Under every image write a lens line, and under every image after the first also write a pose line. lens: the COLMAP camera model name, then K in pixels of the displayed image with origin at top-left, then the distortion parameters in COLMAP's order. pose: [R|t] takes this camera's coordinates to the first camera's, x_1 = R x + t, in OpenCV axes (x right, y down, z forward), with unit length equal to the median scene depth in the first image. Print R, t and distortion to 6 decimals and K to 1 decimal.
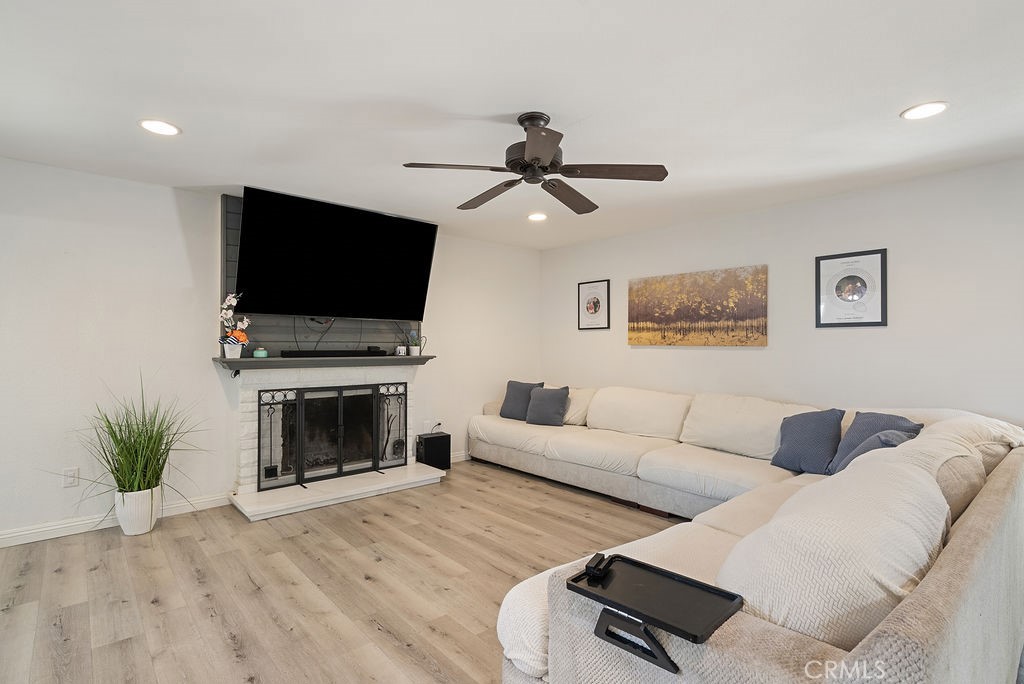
lens RADIAL K [[494.4, 0, 513.3], [0, 494.4, 339.8], [0, 0, 1]] dist [0.002277, -0.000113]
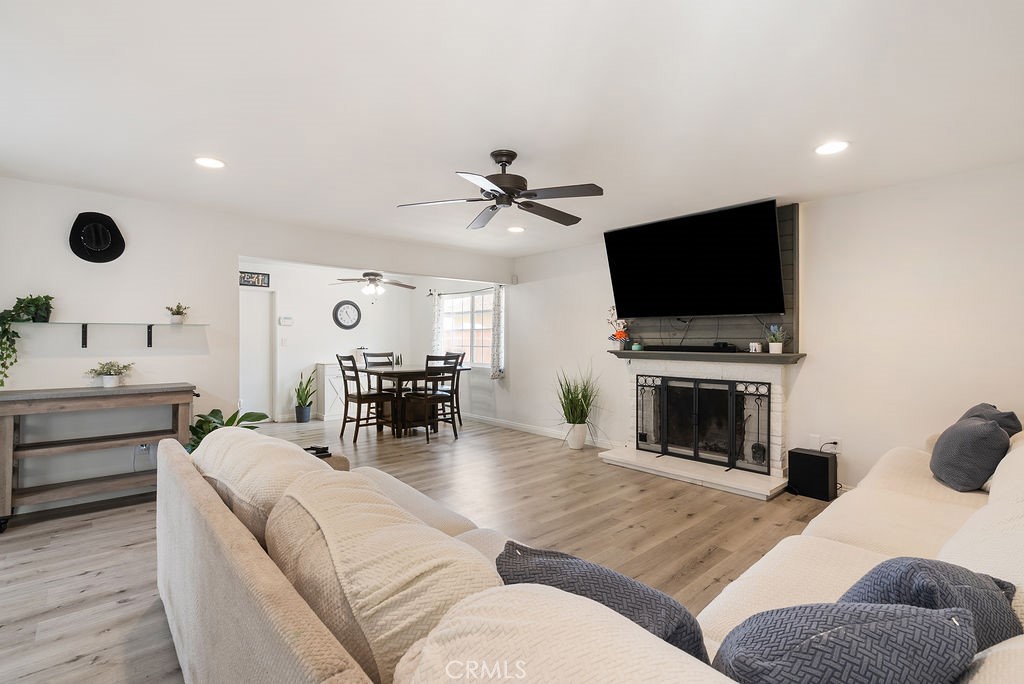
lens RADIAL K [[470.9, 0, 512.0], [0, 470.9, 342.0], [0, 0, 1]] dist [0.000314, 0.000053]
pose [[0.011093, 0.001203, -0.999938, 0.755315], [0.010200, 0.999947, 0.001317, 0.007684], [0.999886, -0.010213, 0.011080, 0.632869]]
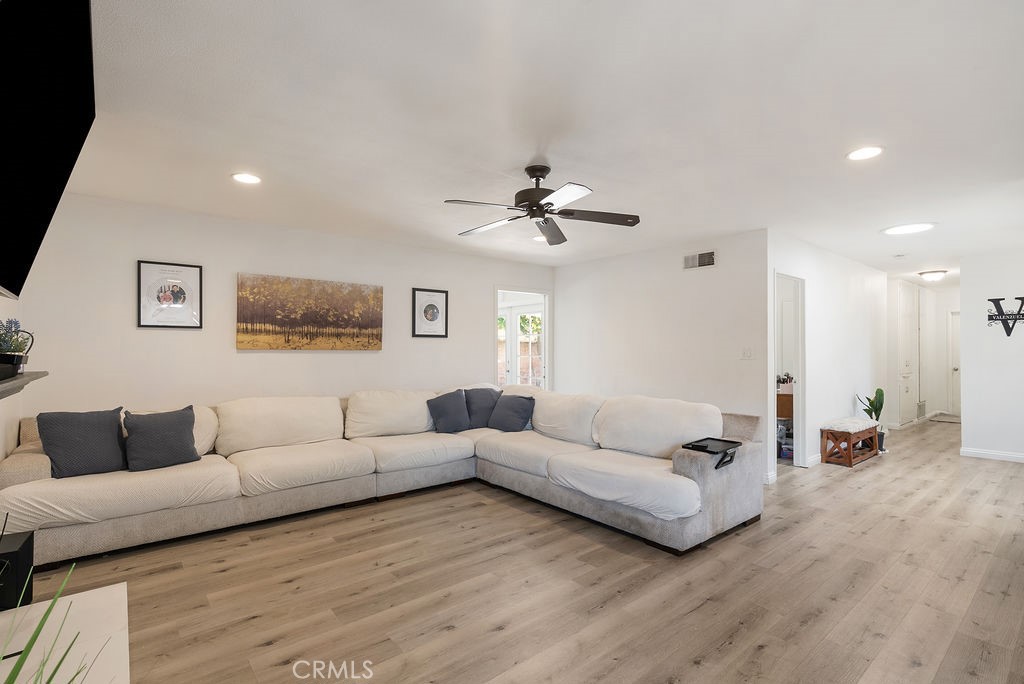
lens RADIAL K [[479.2, 0, 508.3], [0, 479.2, 349.7], [0, 0, 1]] dist [-0.001864, 0.000758]
pose [[0.042199, -0.002293, 0.999107, -0.739015], [-0.012753, 0.999915, 0.002834, 0.004306], [-0.999028, -0.012861, 0.042166, 0.641301]]
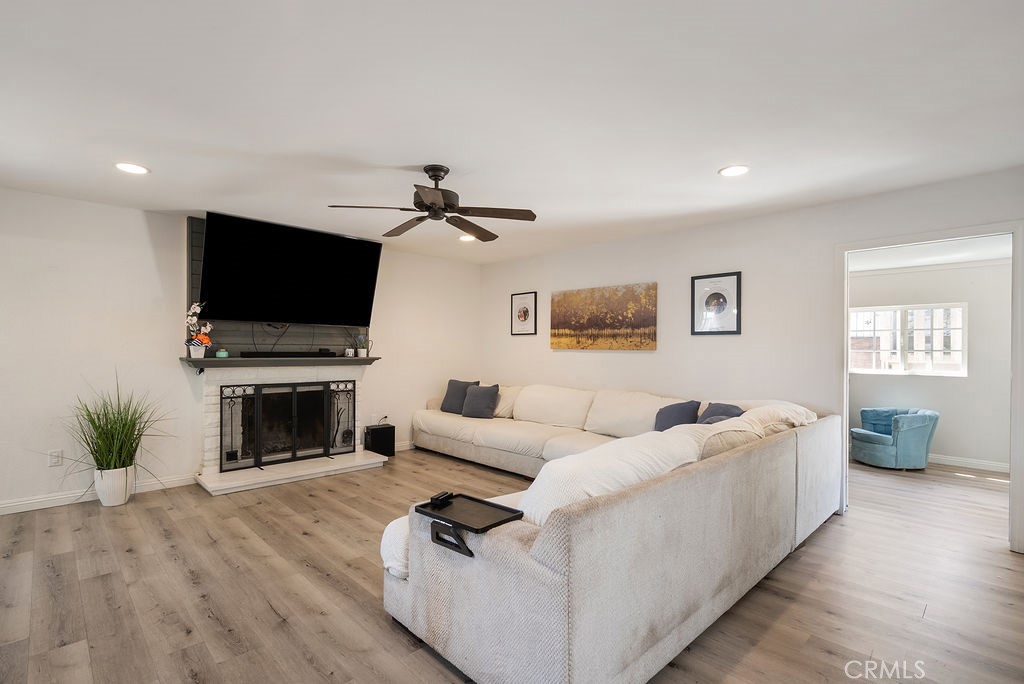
lens RADIAL K [[479.2, 0, 508.3], [0, 479.2, 349.7], [0, 0, 1]] dist [-0.001864, 0.000758]
pose [[0.999054, 0.005598, 0.043125, 0.109395], [-0.006144, 0.999902, 0.012540, -0.000789], [-0.043051, -0.012793, 0.998991, -0.149140]]
